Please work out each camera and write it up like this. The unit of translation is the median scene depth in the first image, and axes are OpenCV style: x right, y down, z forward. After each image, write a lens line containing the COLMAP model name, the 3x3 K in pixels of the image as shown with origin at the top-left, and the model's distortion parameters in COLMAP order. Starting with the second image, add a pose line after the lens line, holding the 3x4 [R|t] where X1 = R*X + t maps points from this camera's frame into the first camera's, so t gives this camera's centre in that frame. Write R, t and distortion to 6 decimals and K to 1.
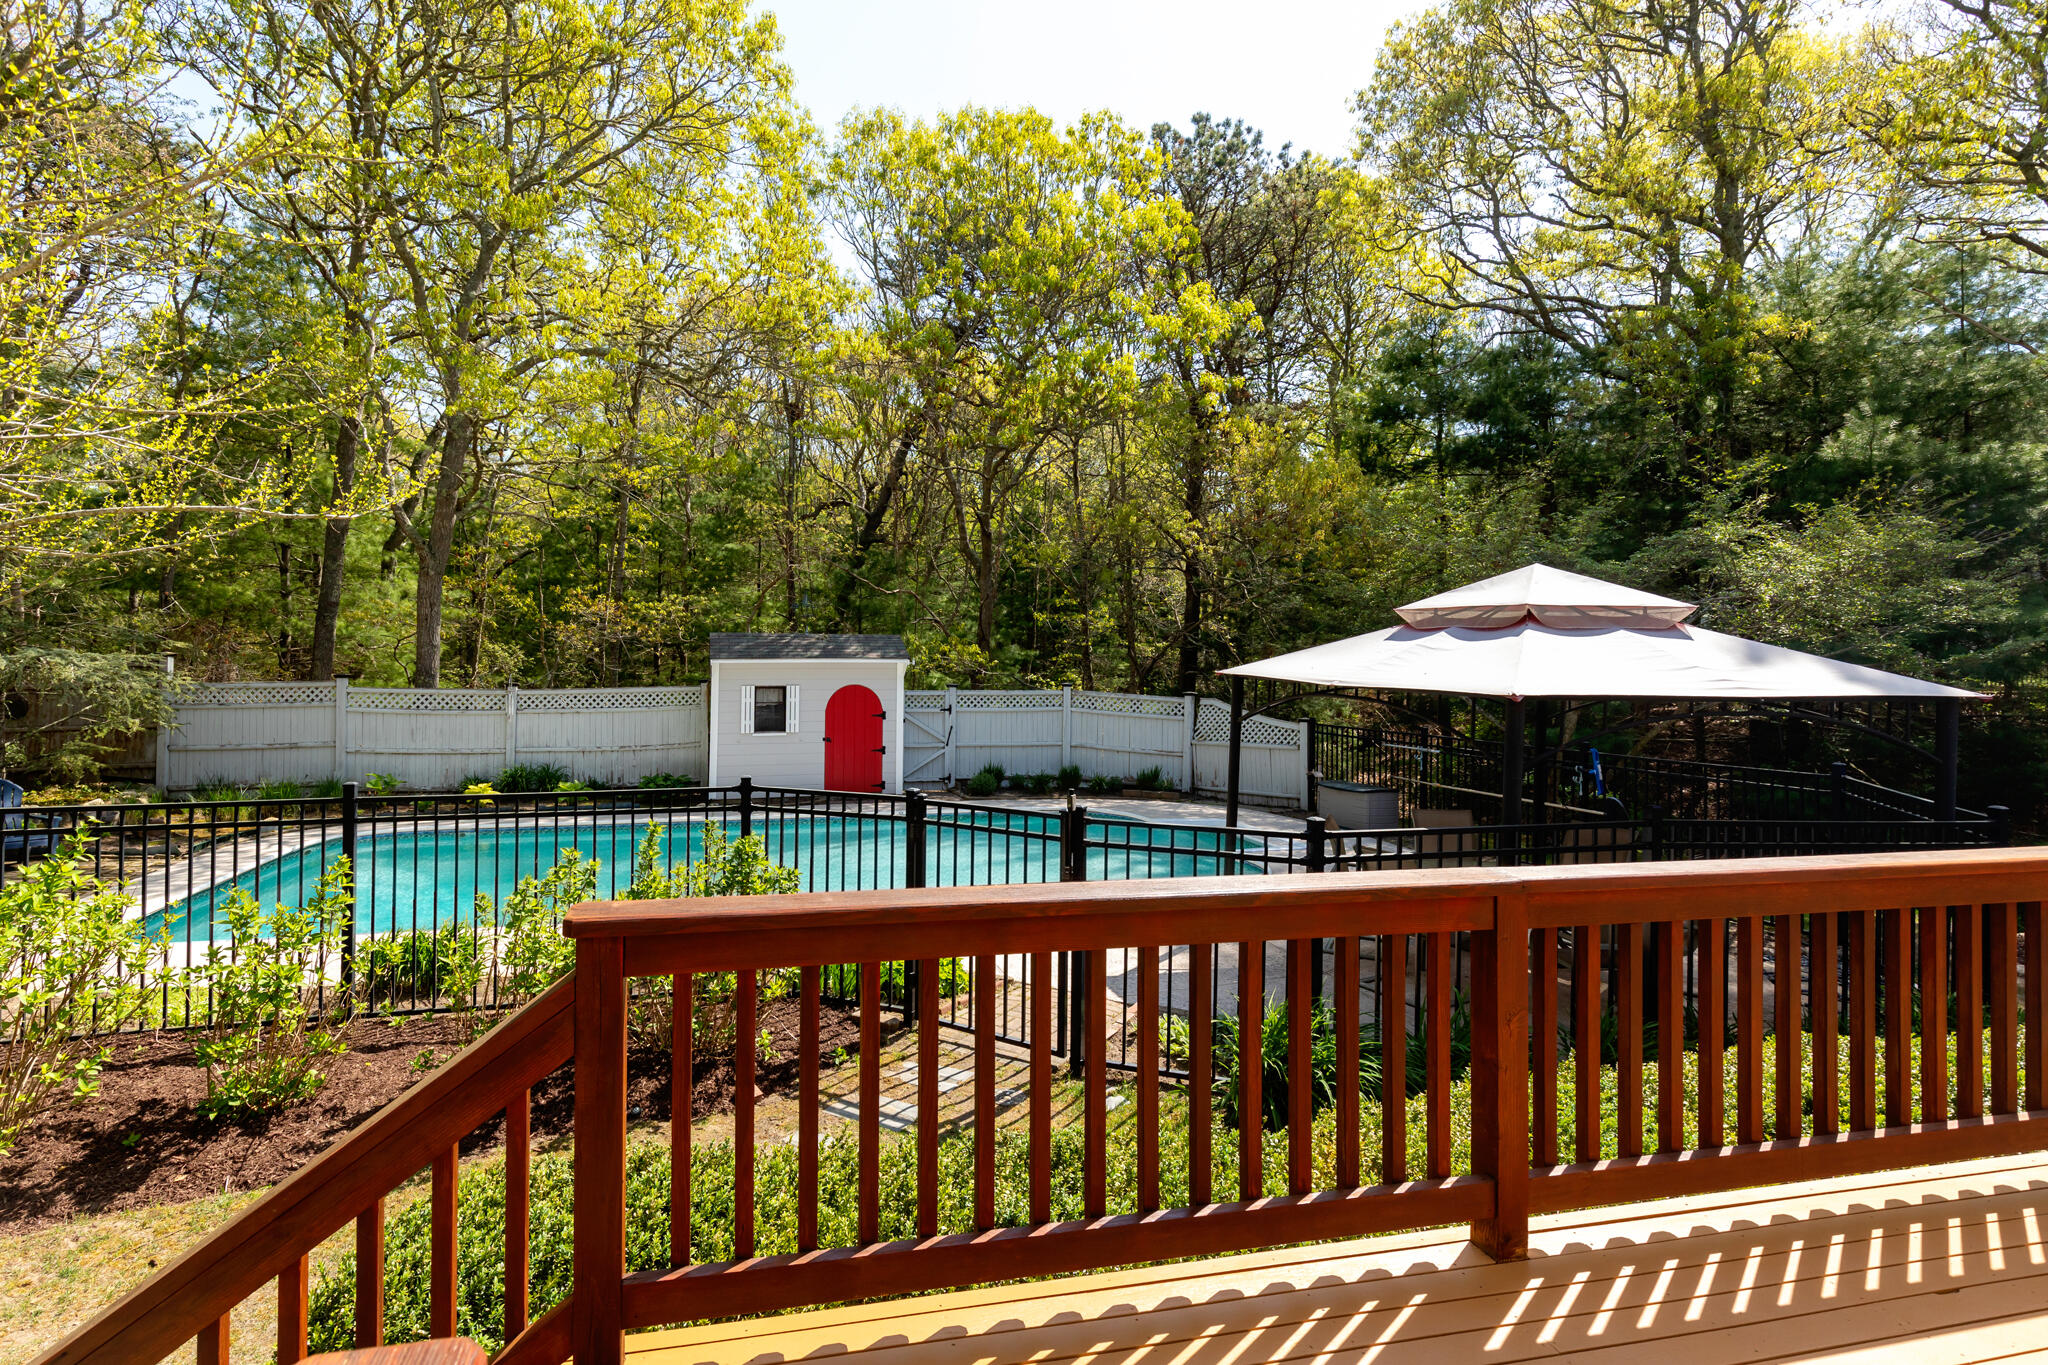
lens RADIAL K [[933.8, 0, 912.9], [0, 933.8, 654.9], [0, 0, 1]] dist [0.015431, -0.000949]
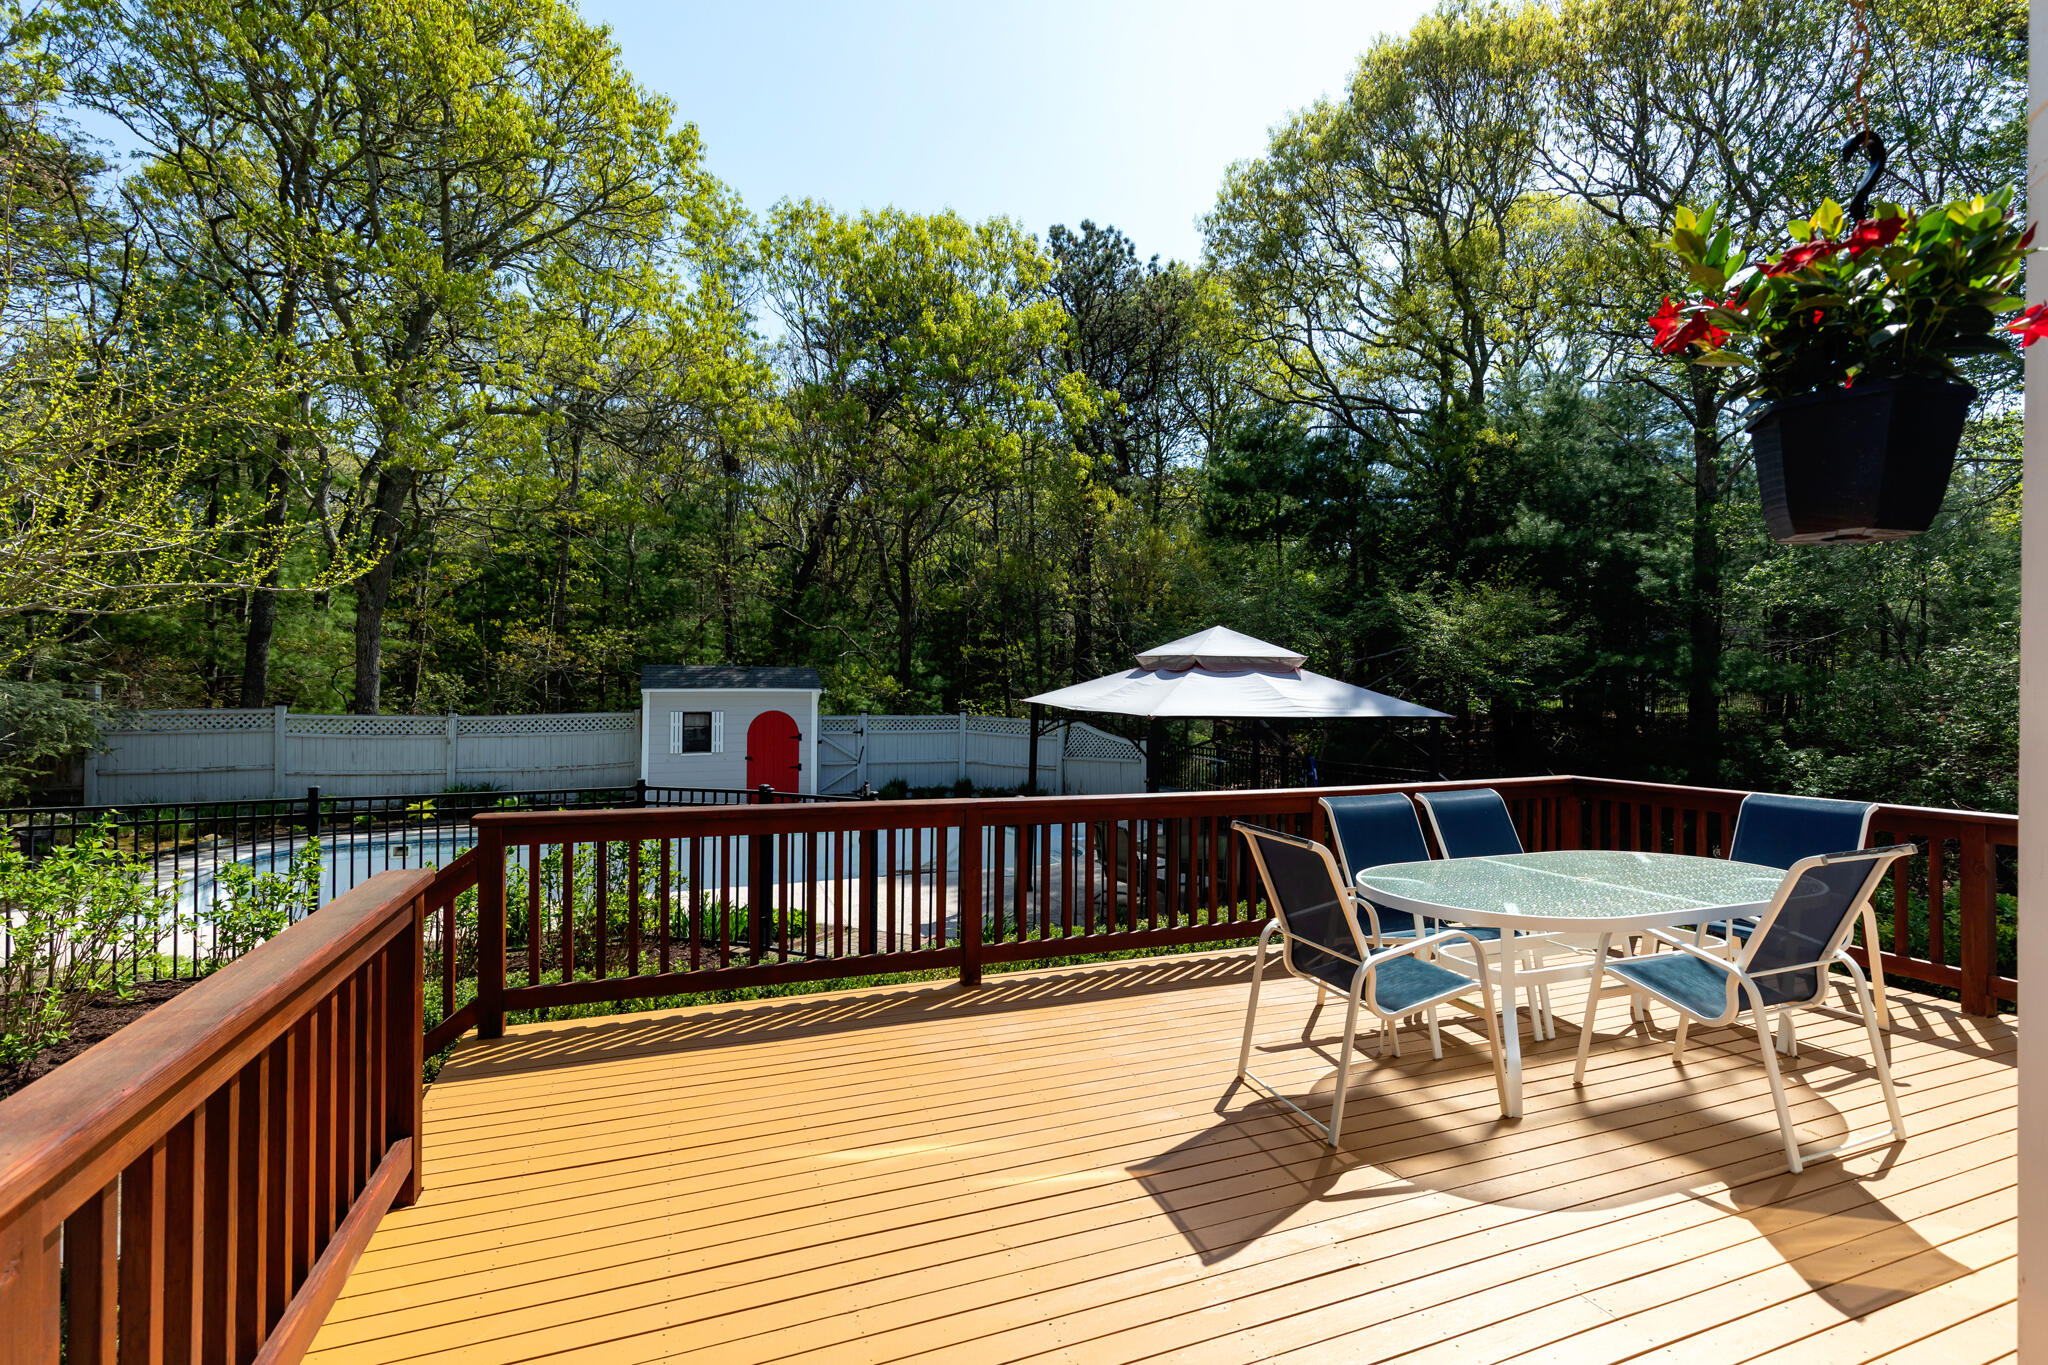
lens RADIAL K [[933.8, 0, 1031.1], [0, 933.8, 692.1], [0, 0, 1]] dist [0.015431, -0.000949]
pose [[0.989369, 0.001170, 0.145425, 0.074644], [-0.002903, 0.999927, 0.011707, -0.004825], [-0.145400, -0.012005, 0.989300, -0.168394]]
